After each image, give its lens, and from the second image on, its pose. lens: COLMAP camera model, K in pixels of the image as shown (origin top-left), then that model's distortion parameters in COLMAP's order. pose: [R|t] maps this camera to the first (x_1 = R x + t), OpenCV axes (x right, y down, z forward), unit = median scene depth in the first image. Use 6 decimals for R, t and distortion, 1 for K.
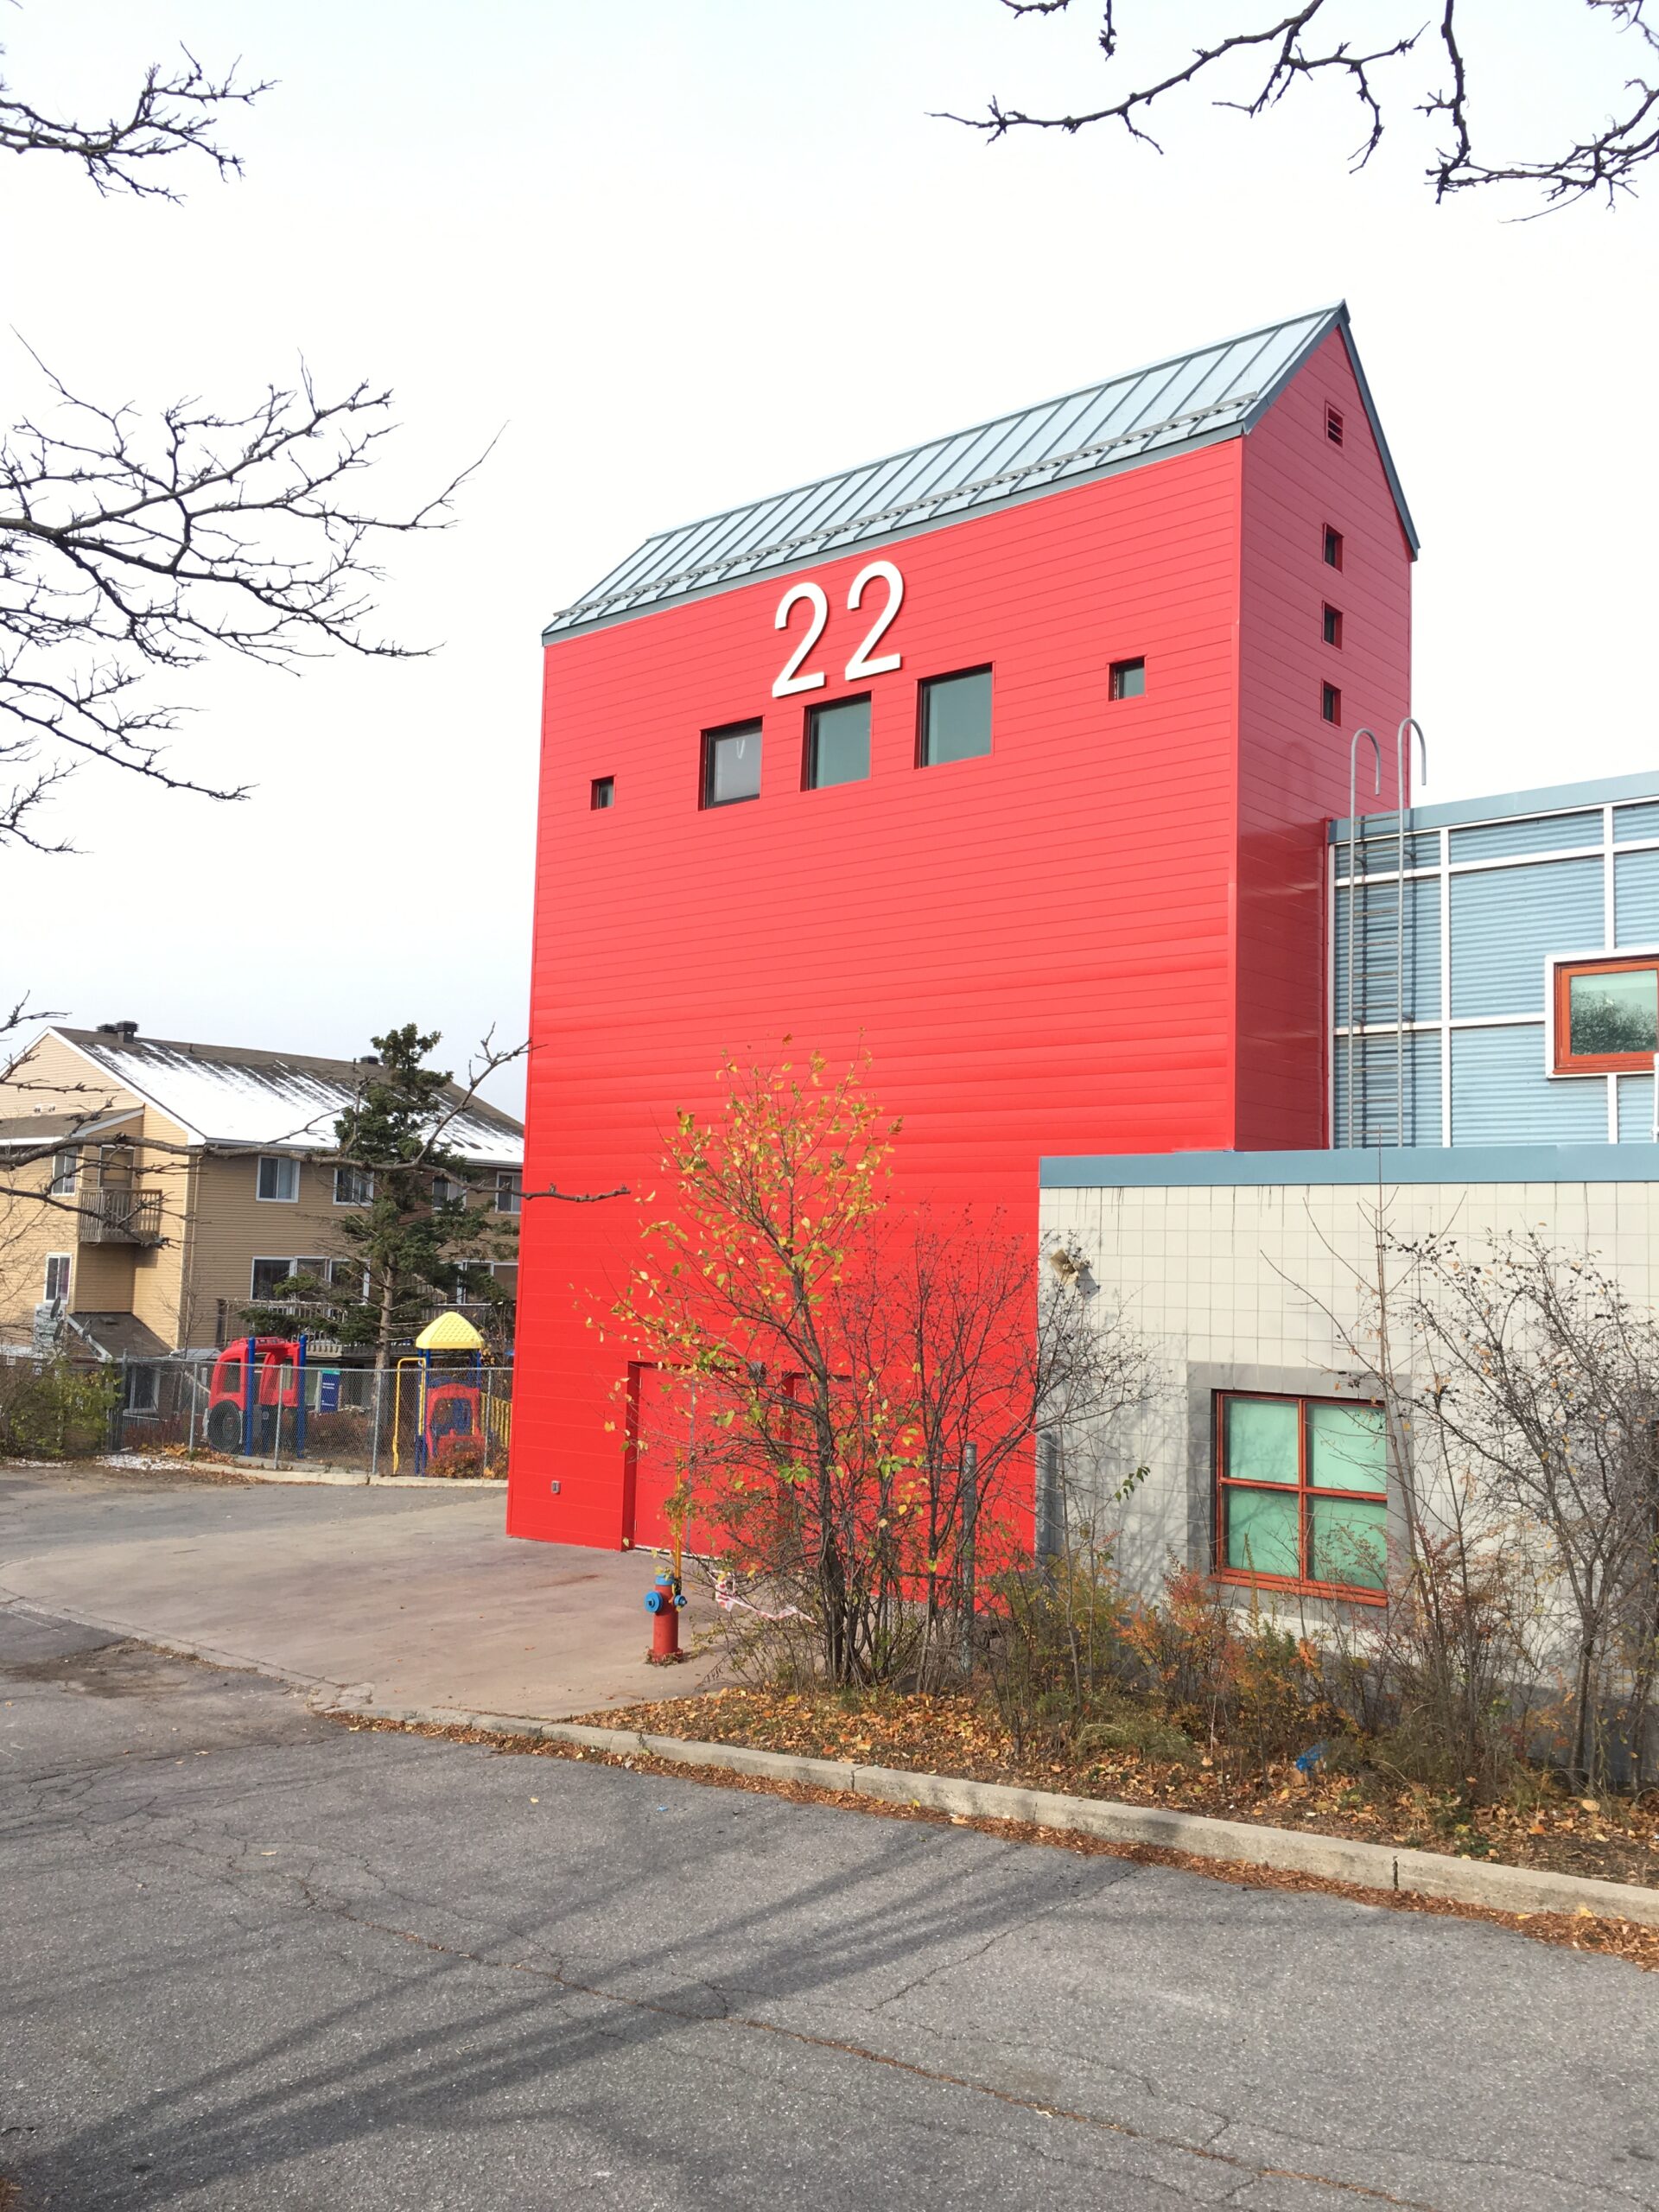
lens RADIAL K [[1857.3, 0, 842.6], [0, 1857.3, 1088.6], [0, 0, 1]] dist [0.003471, 0.445824]
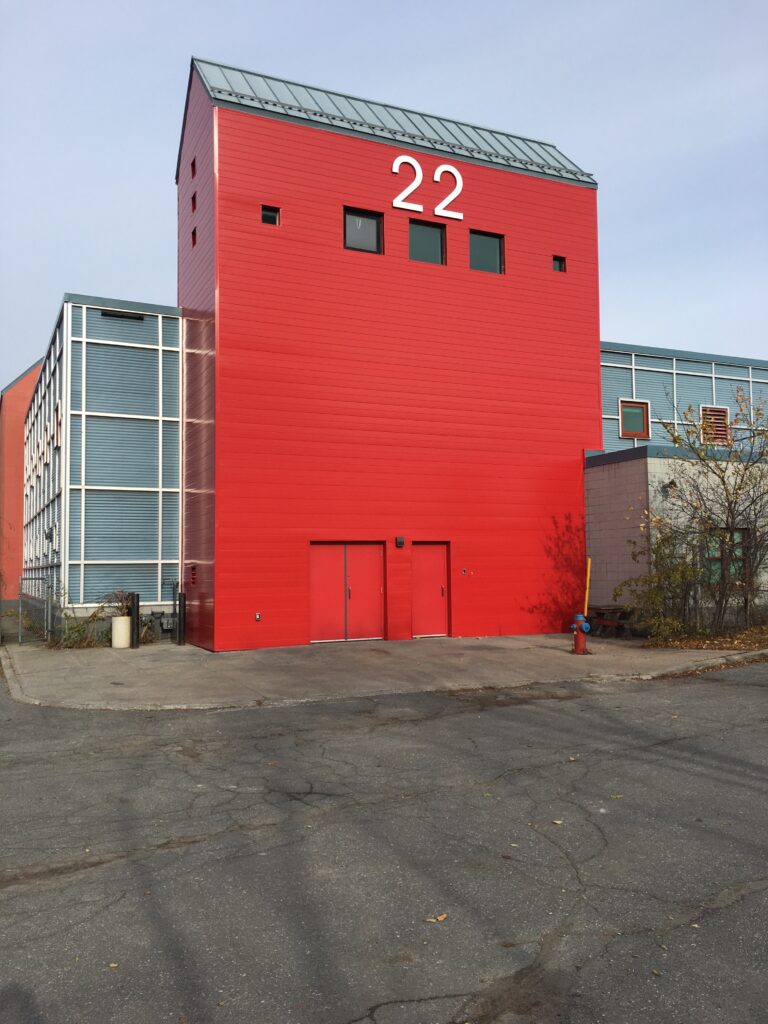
lens RADIAL K [[859.8, 0, 390.1], [0, 859.8, 504.0], [0, 0, 1]] dist [0.003471, 0.445824]
pose [[0.406620, 0.037929, 0.912810, -0.888320], [-0.059937, 0.998093, -0.014773, 0.122377], [-0.911629, -0.048704, 0.408118, 0.625343]]
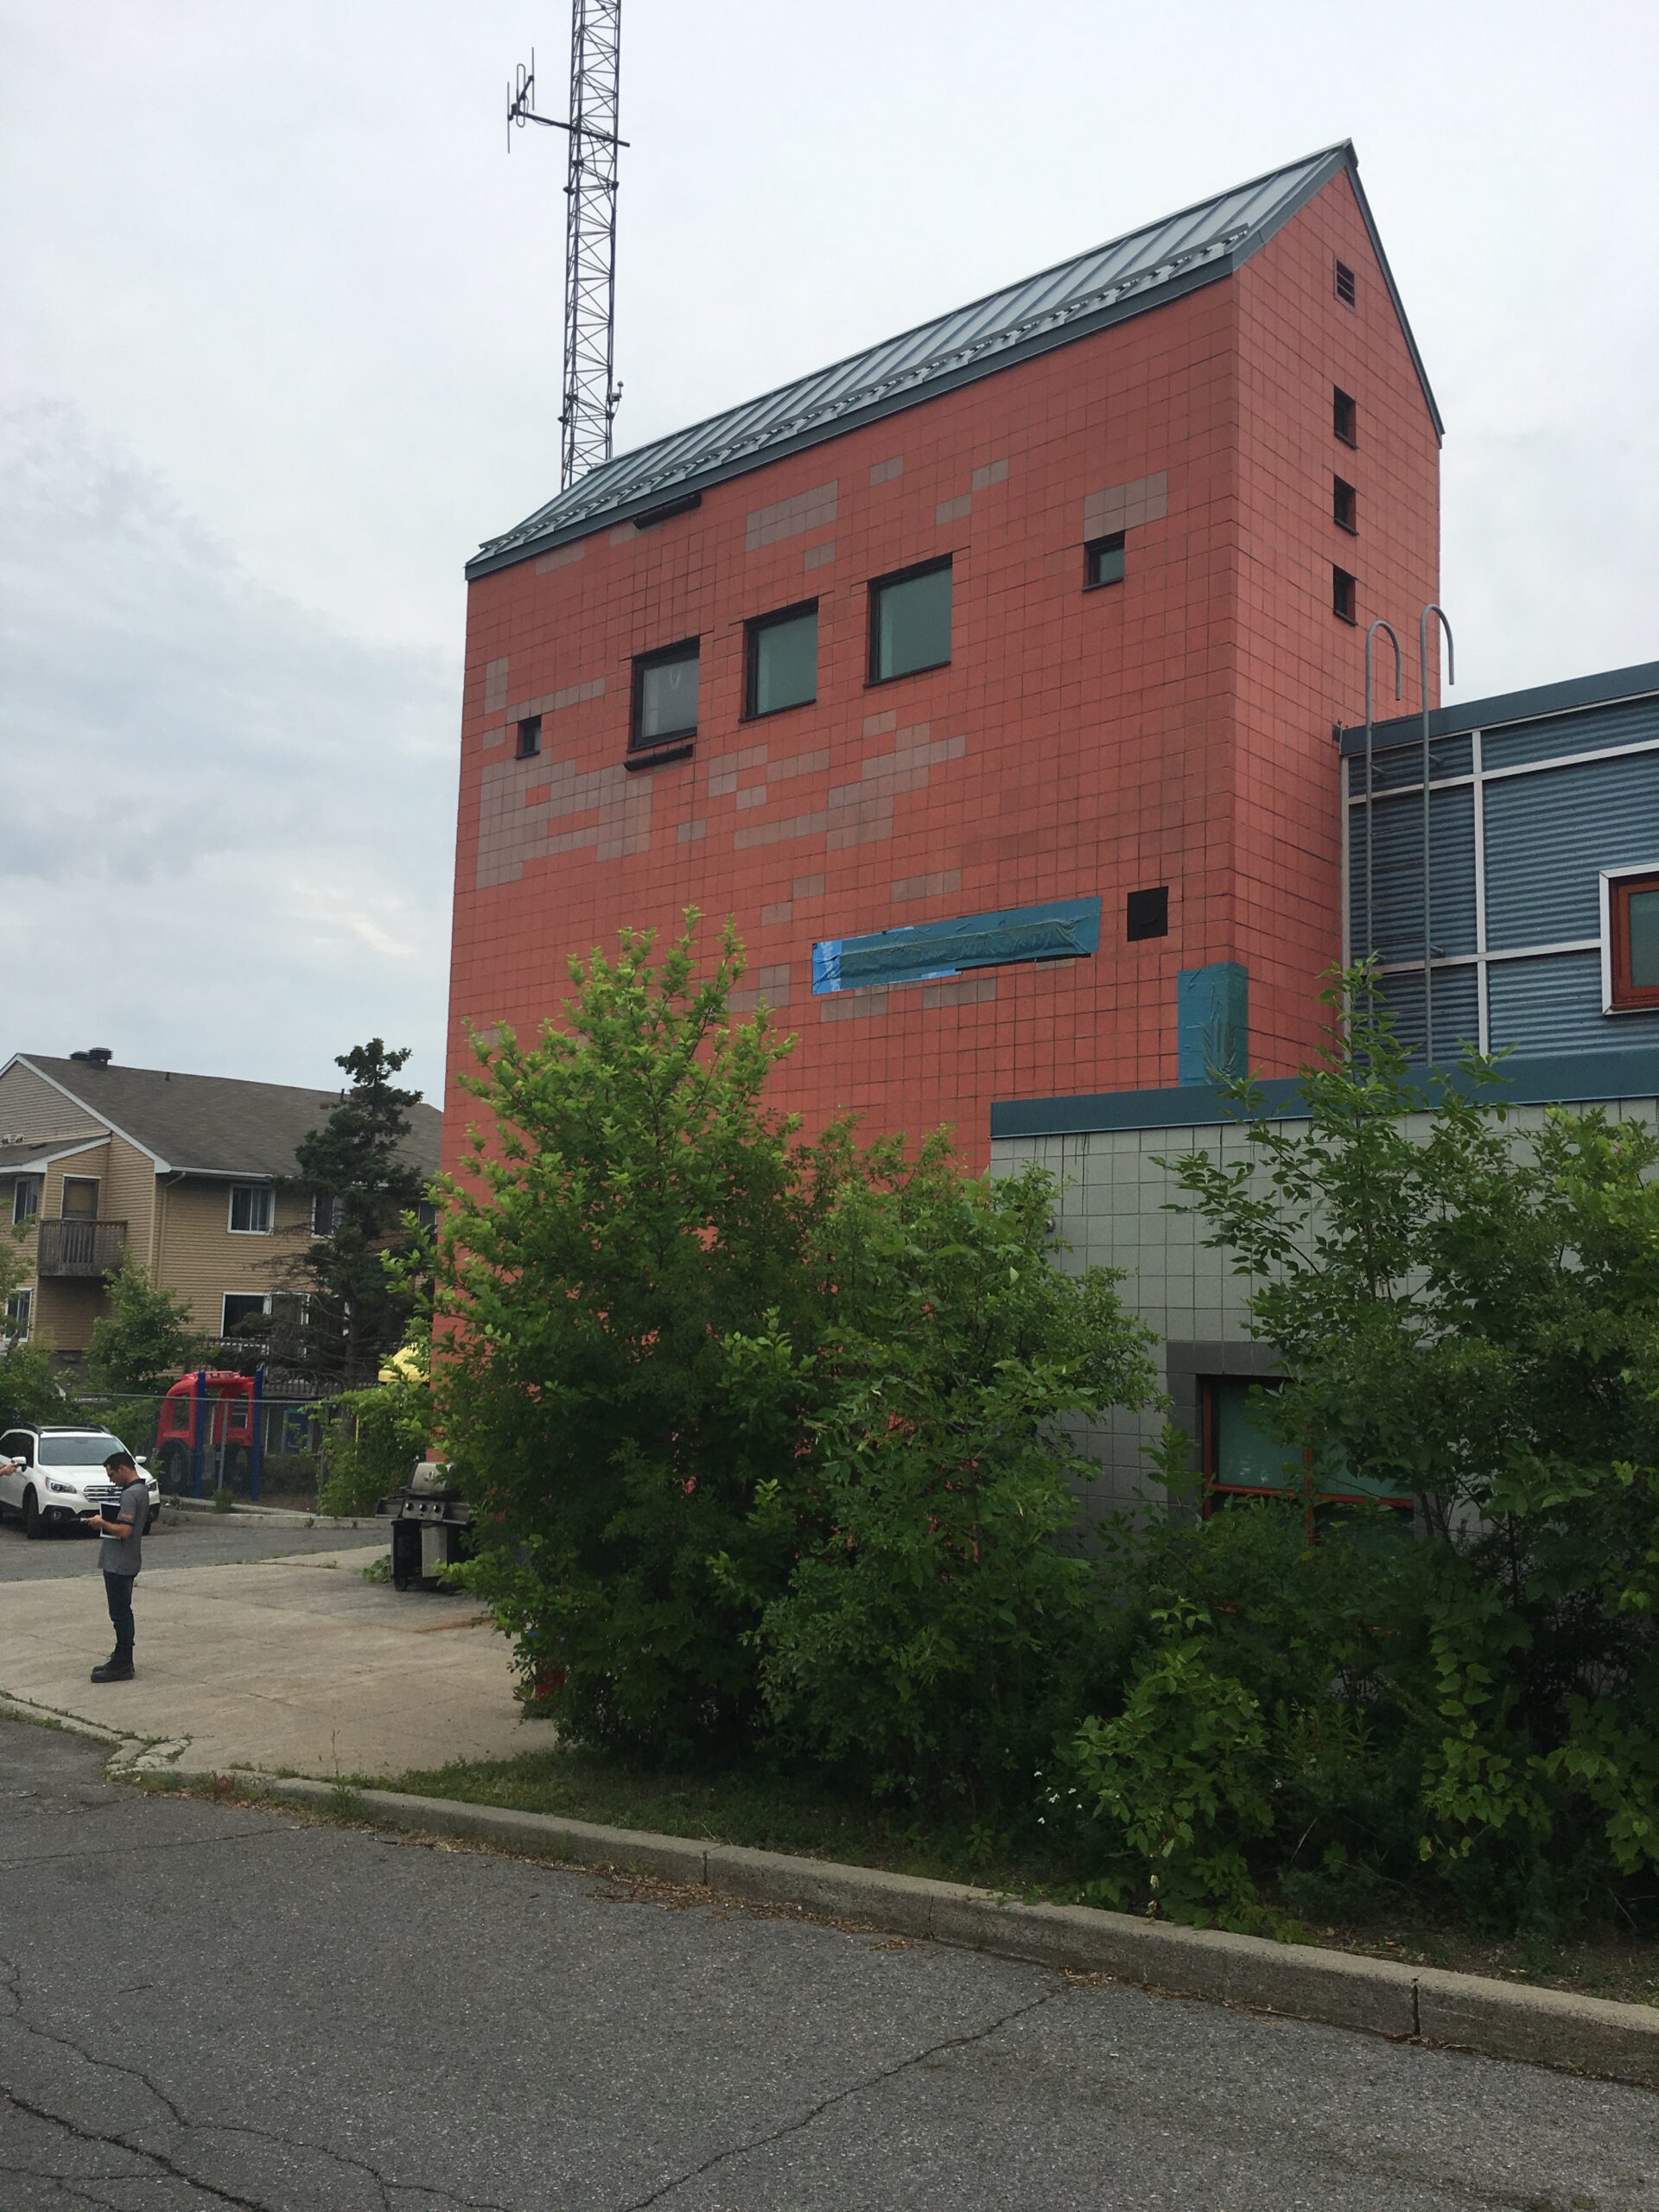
lens RADIAL K [[1855.8, 0, 829.5], [0, 1855.8, 1106.0], [0, 0, 1]] dist [0.092341, 0.004655]
pose [[0.999717, -0.006306, -0.022934, 0.039652], [0.005850, 0.999785, -0.019895, 0.040907], [0.023054, 0.019755, 0.999539, 0.123082]]
